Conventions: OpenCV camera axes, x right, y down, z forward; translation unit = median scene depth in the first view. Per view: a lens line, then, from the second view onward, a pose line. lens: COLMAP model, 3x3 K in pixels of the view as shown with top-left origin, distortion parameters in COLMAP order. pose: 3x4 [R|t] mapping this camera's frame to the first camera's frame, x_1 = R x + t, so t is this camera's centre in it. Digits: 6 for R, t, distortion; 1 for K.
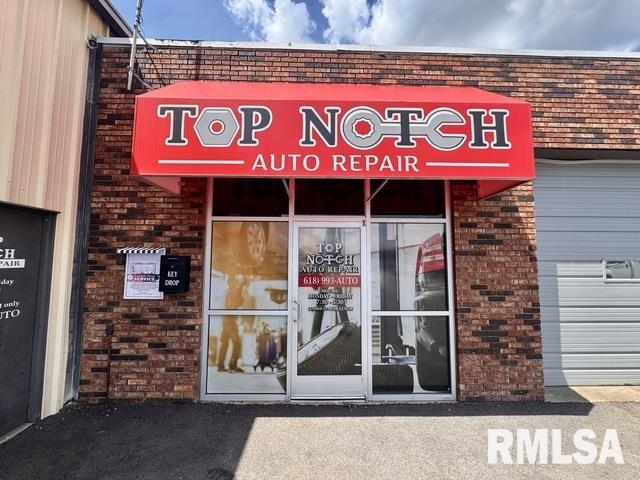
lens RADIAL K [[254.5, 0, 320.0], [0, 254.5, 240.0], [0, 0, 1]] dist [-0.003063, -0.000019]
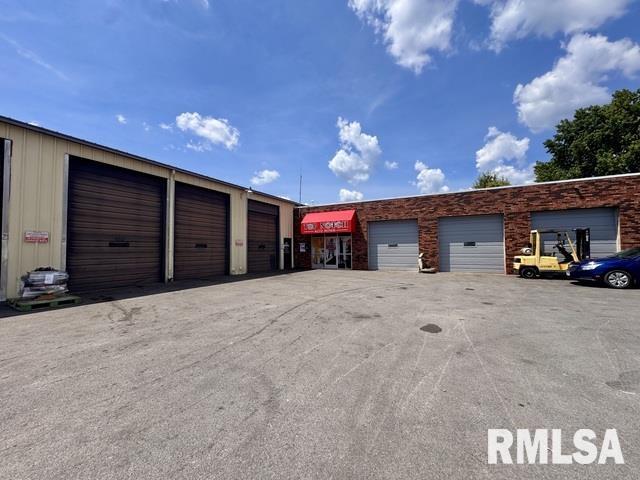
lens RADIAL K [[254.5, 0, 320.0], [0, 254.5, 240.0], [0, 0, 1]] dist [-0.003063, -0.000019]
pose [[0.871420, -0.031818, -0.489505, 2.586395], [0.047726, 0.998659, 0.020048, -0.143581], [0.488210, -0.040832, 0.871770, -3.998927]]
